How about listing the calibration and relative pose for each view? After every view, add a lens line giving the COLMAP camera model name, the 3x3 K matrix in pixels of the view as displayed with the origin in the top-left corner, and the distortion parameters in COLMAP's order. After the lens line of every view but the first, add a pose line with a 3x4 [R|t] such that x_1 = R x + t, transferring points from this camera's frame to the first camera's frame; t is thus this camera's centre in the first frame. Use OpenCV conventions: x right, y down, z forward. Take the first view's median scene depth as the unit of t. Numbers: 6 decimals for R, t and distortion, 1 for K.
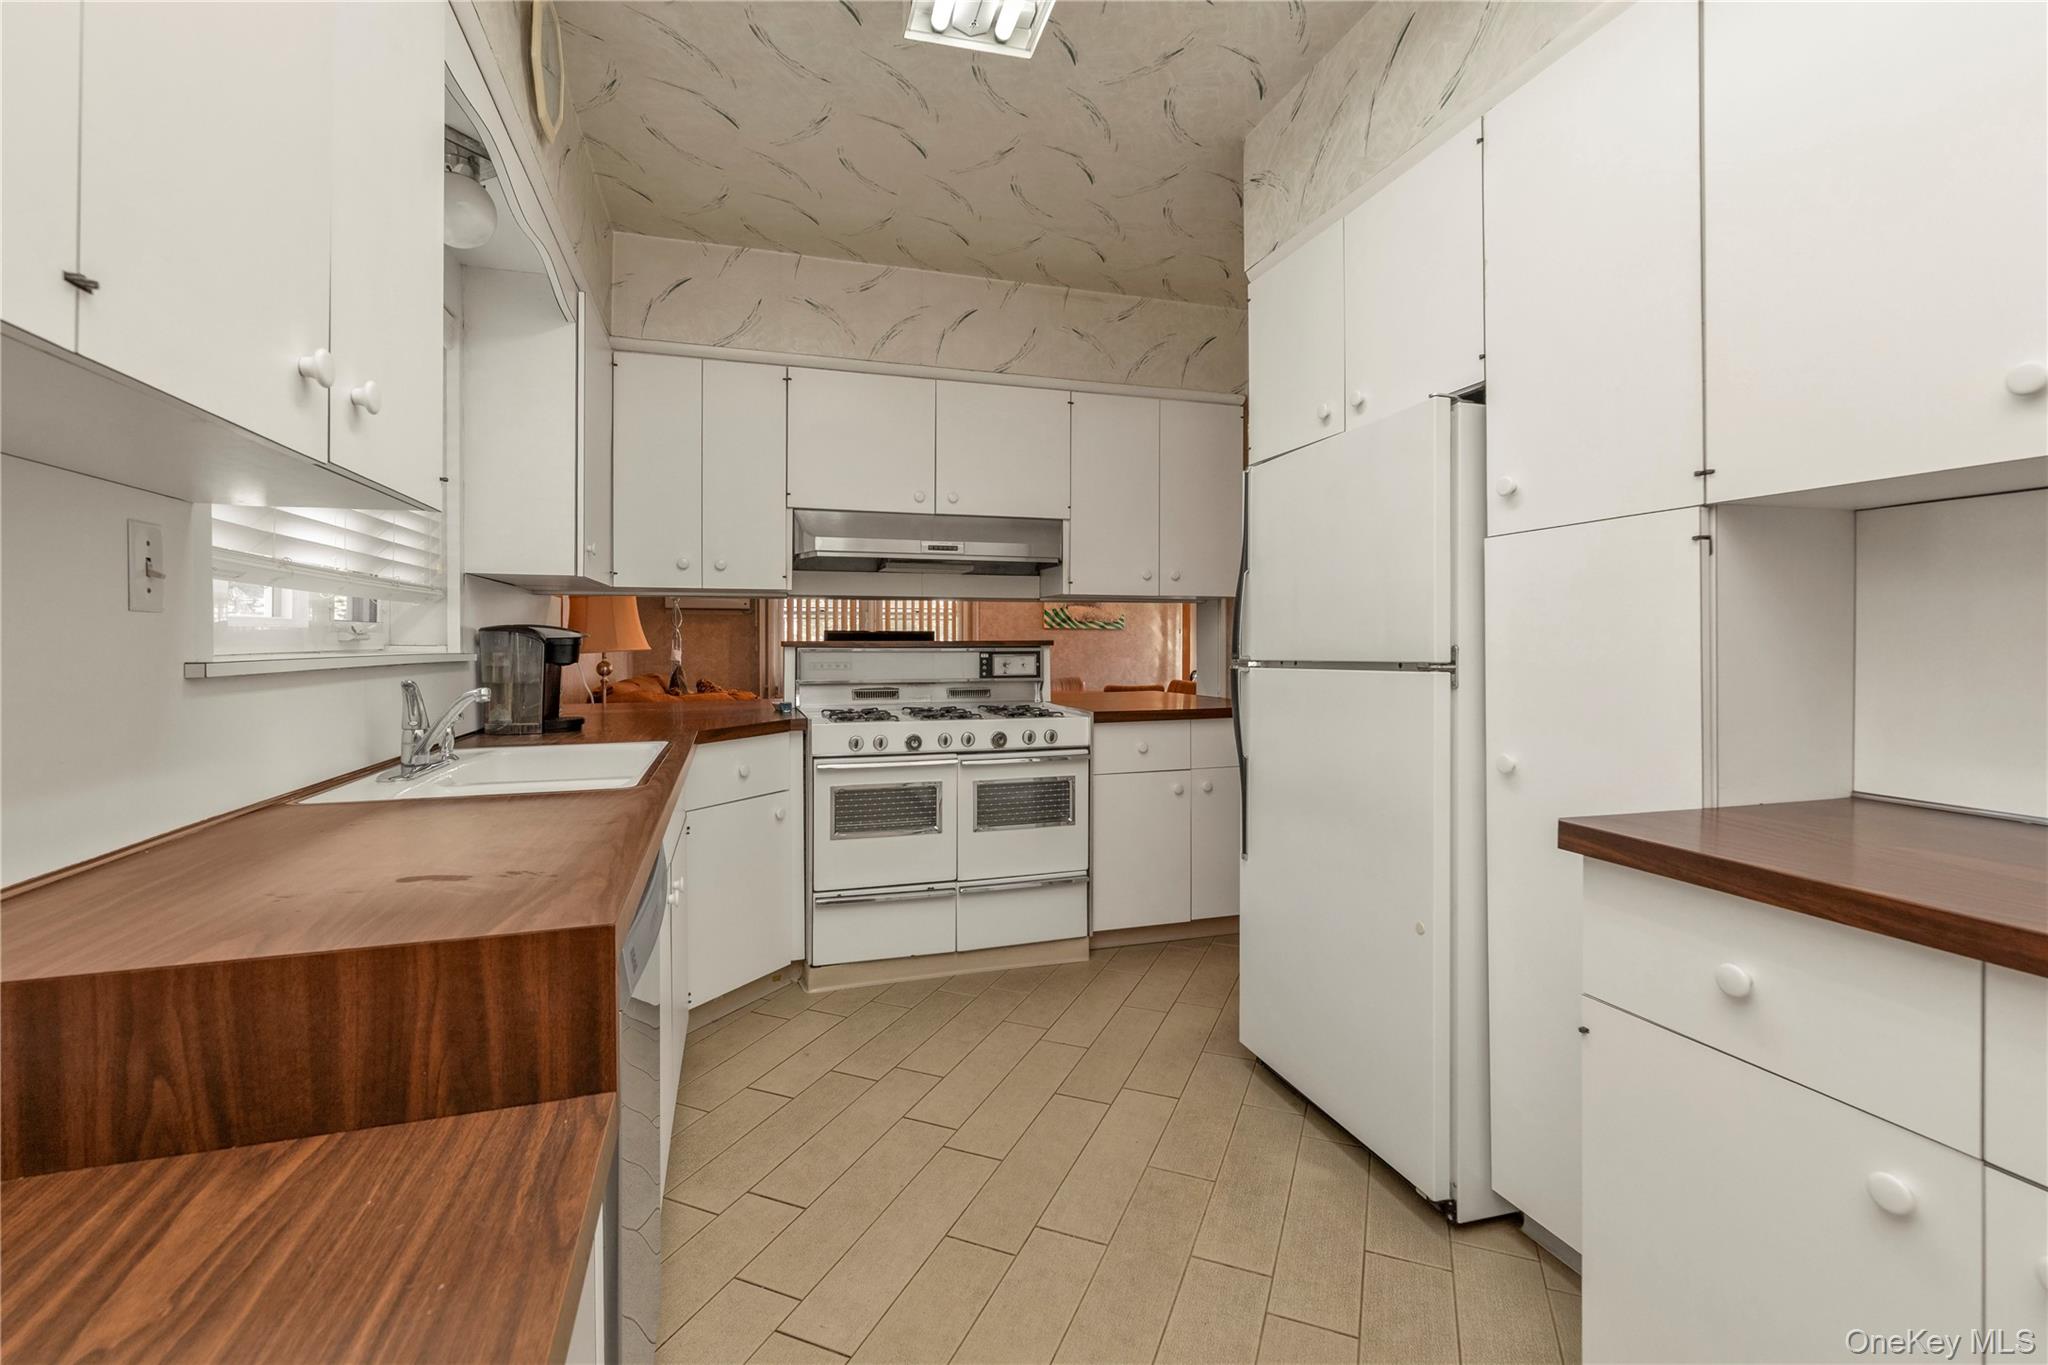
lens RADIAL K [[896.6, 0, 1015.9], [0, 896.6, 640.6], [0, 0, 1]] dist [0.001244, -0.001016]
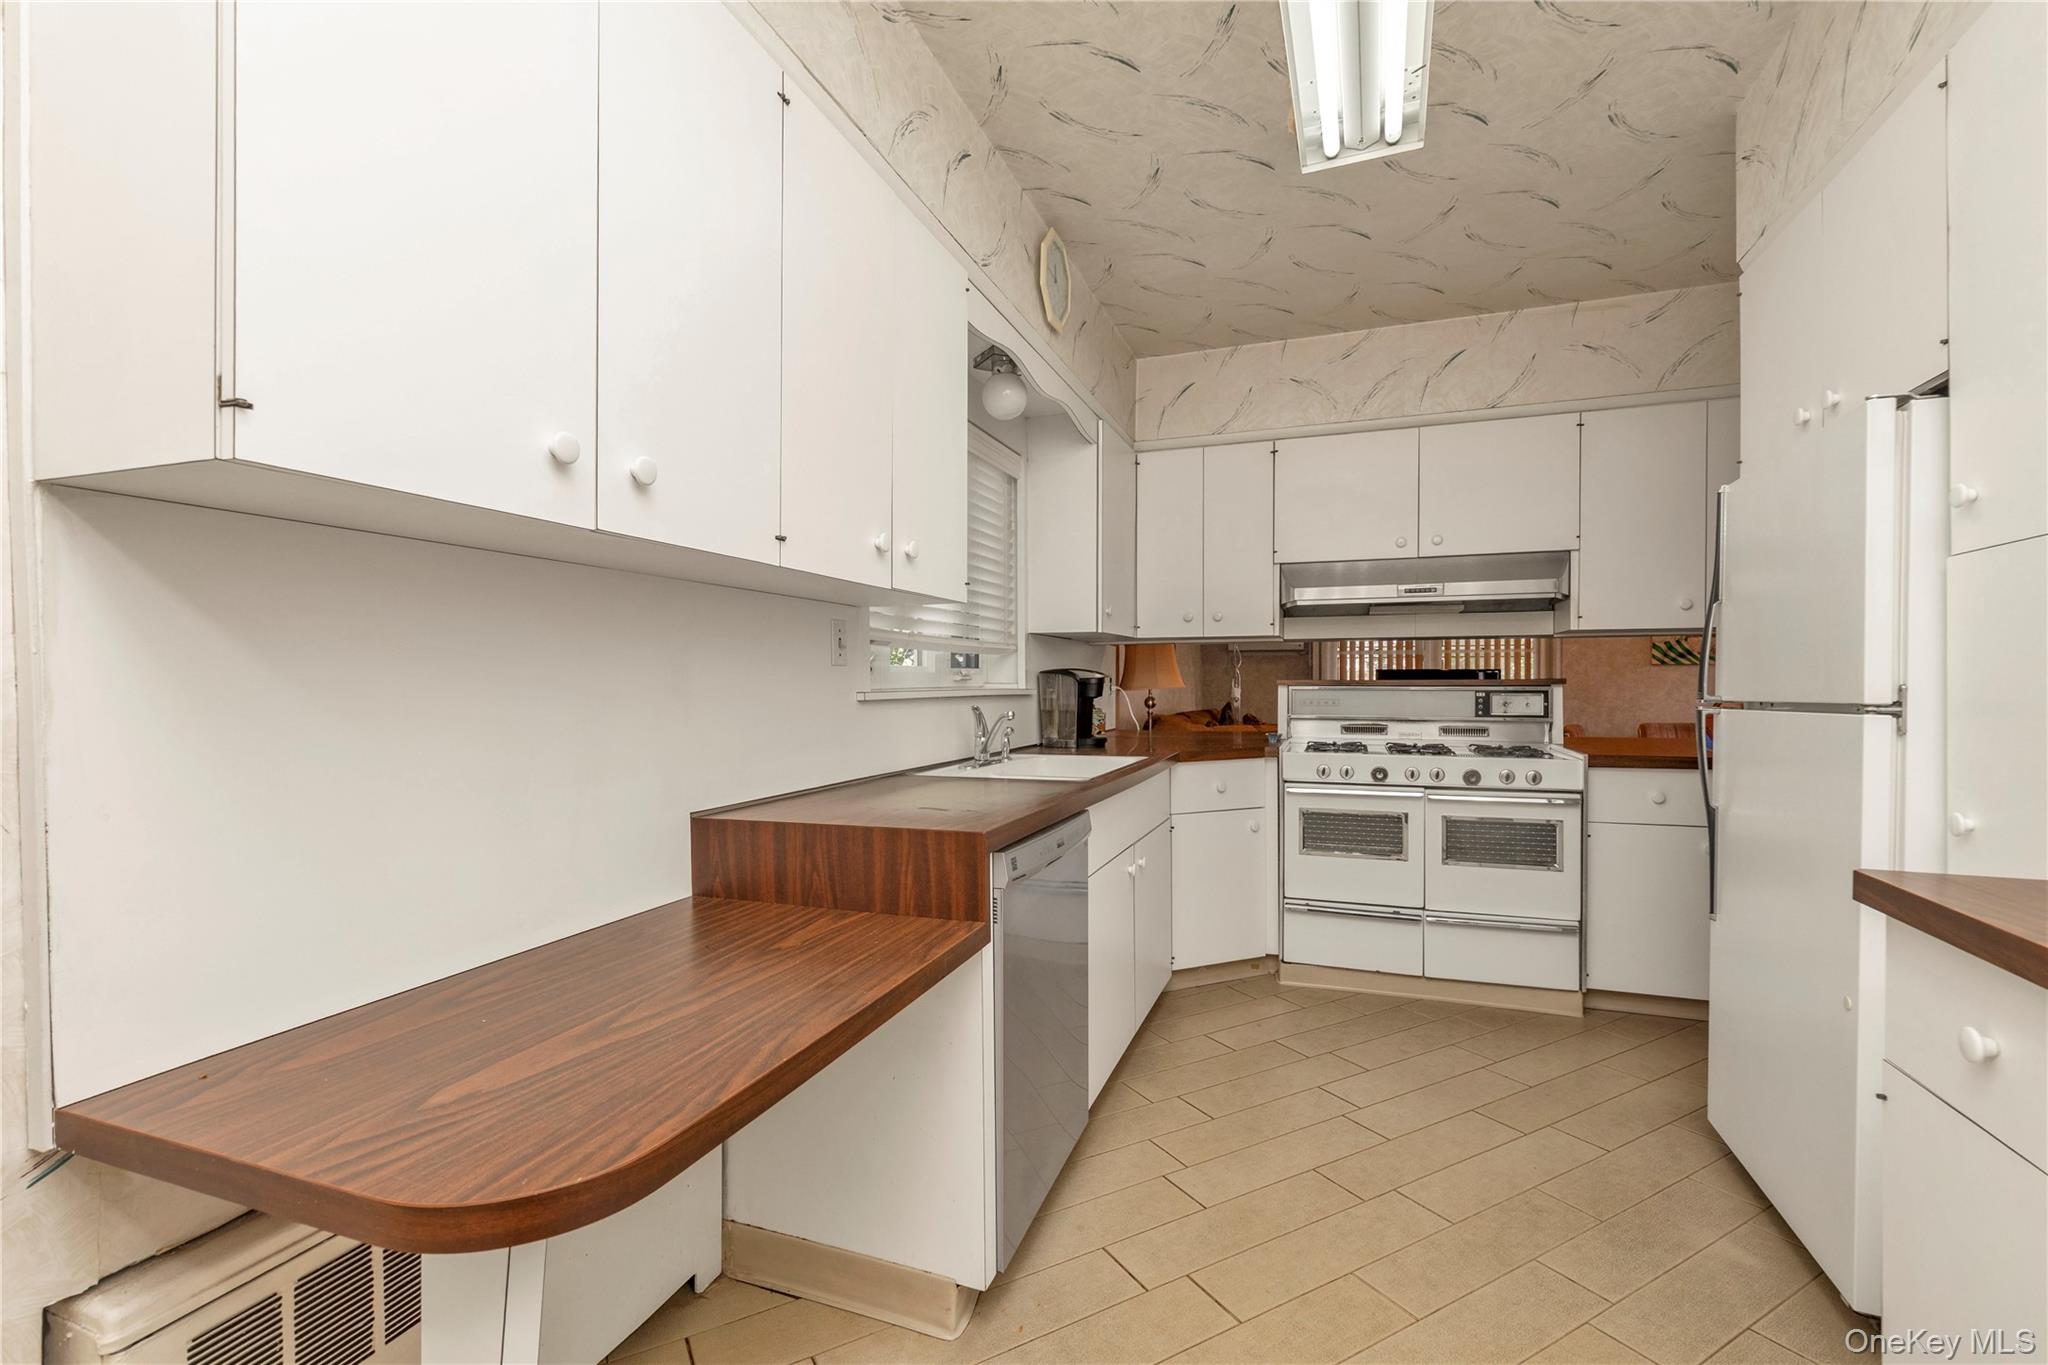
lens RADIAL K [[896.6, 0, 1022.7], [0, 896.6, 684.4], [0, 0, 1]] dist [0.001244, -0.001016]
pose [[0.792910, 0.001449, -0.609337, 0.249423], [0.002076, 0.999985, 0.005080, -0.000478], [0.609335, -0.005293, 0.792895, -0.141921]]
